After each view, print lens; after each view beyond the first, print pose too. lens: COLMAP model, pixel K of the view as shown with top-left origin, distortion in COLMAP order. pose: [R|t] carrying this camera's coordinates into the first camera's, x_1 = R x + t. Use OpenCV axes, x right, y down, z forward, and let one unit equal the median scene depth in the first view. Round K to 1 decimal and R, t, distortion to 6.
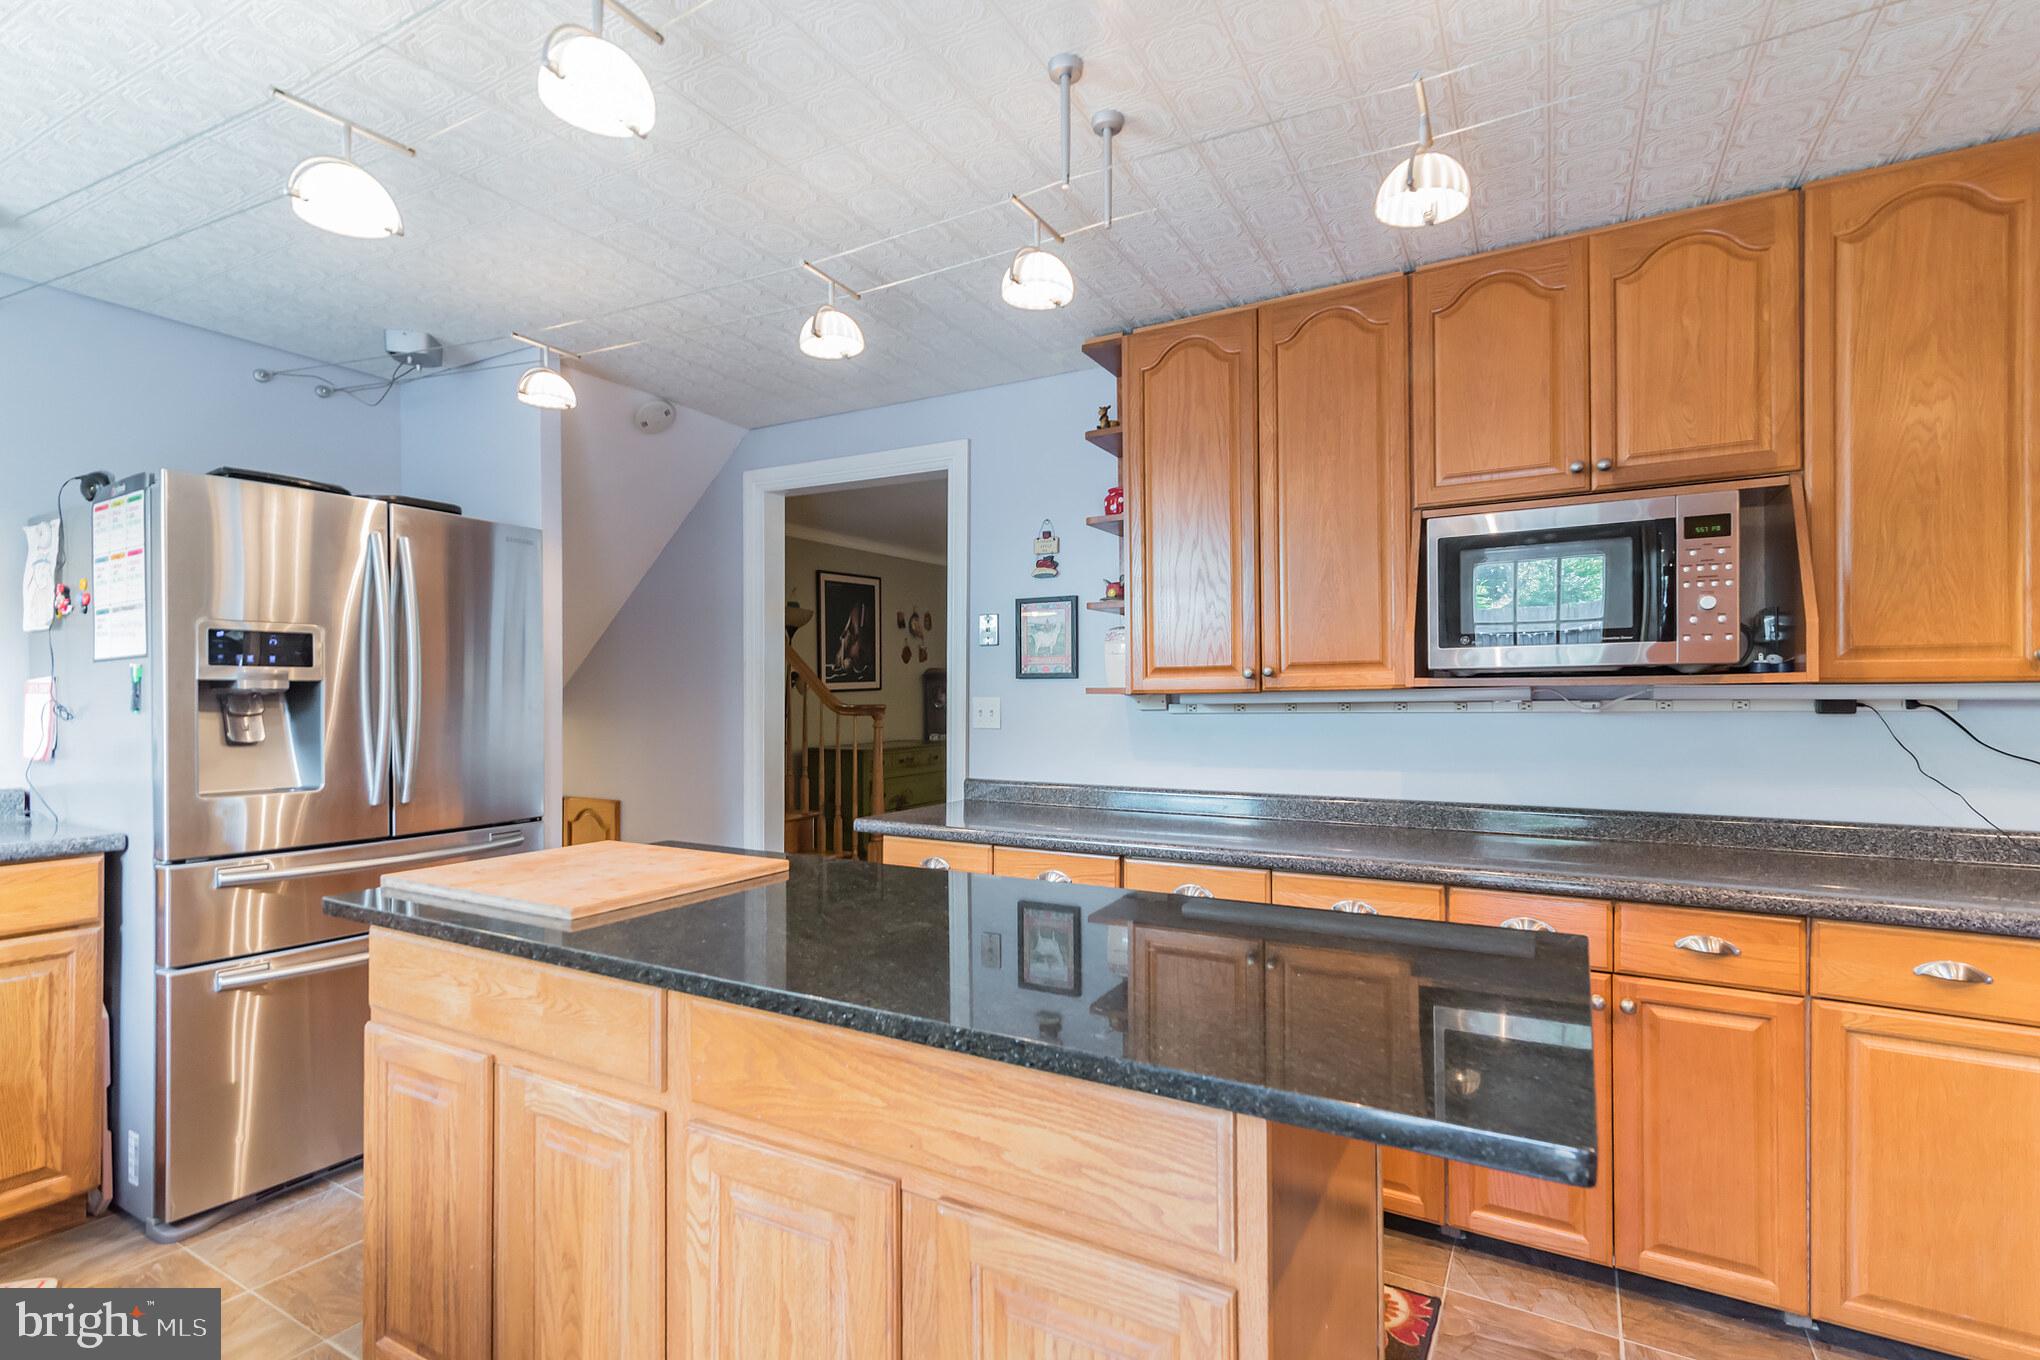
lens RADIAL K [[937.5, 0, 1027.8], [0, 937.5, 693.9], [0, 0, 1]] dist [0.020447, -0.000128]
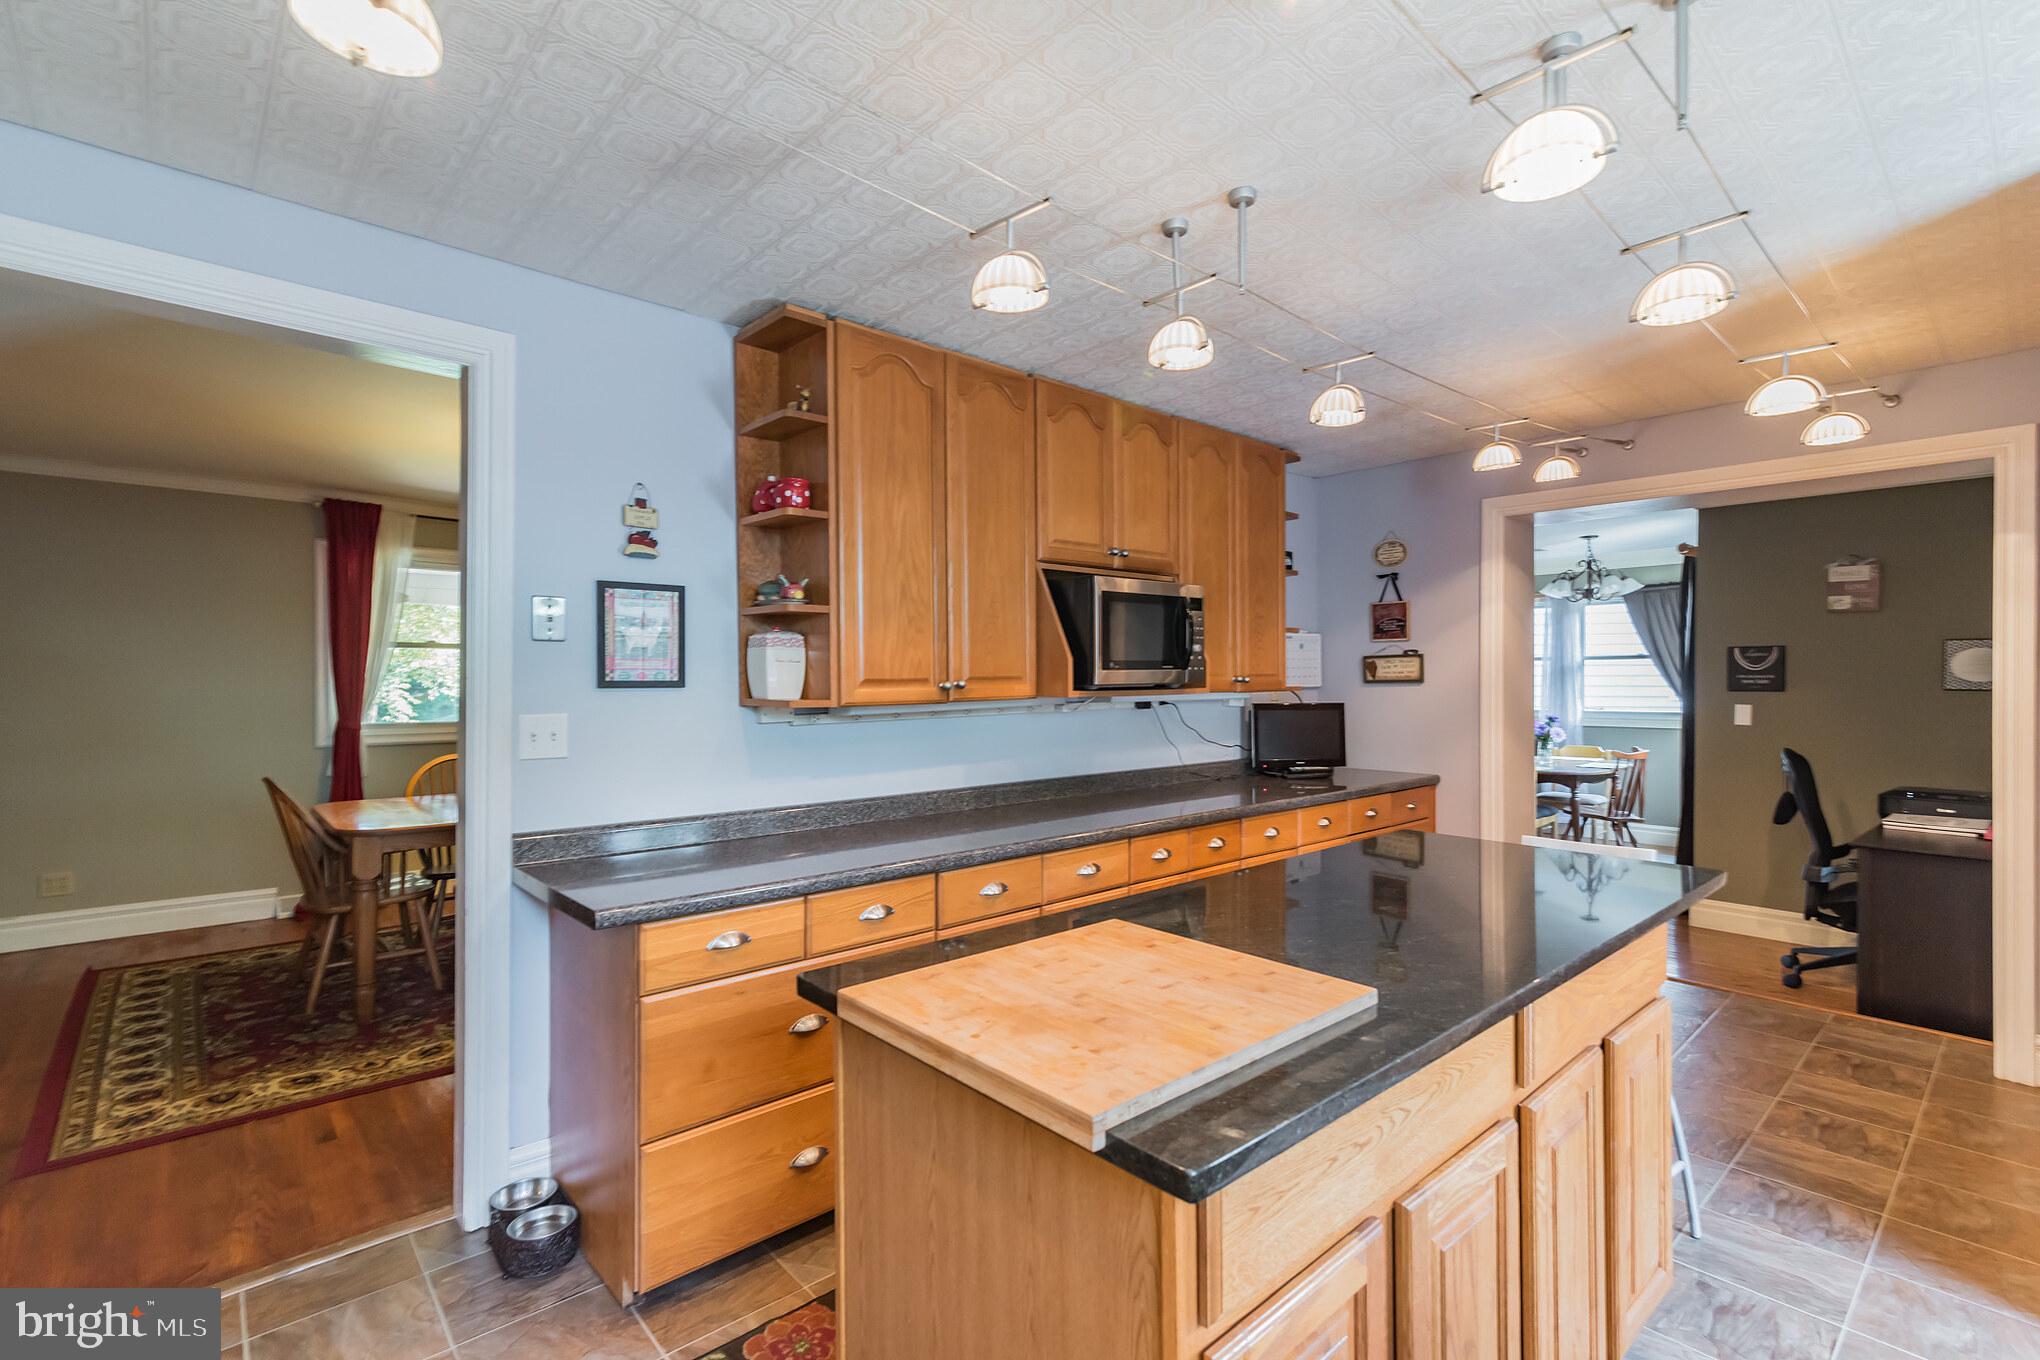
lens RADIAL K [[937.5, 0, 1023.5], [0, 937.5, 685.1], [0, 0, 1]] dist [0.020447, -0.000128]
pose [[0.320093, -0.003528, 0.947380, -0.704901], [0.001144, 0.999994, 0.003338, -0.023950], [-0.947385, 0.000016, 0.320095, 0.516746]]
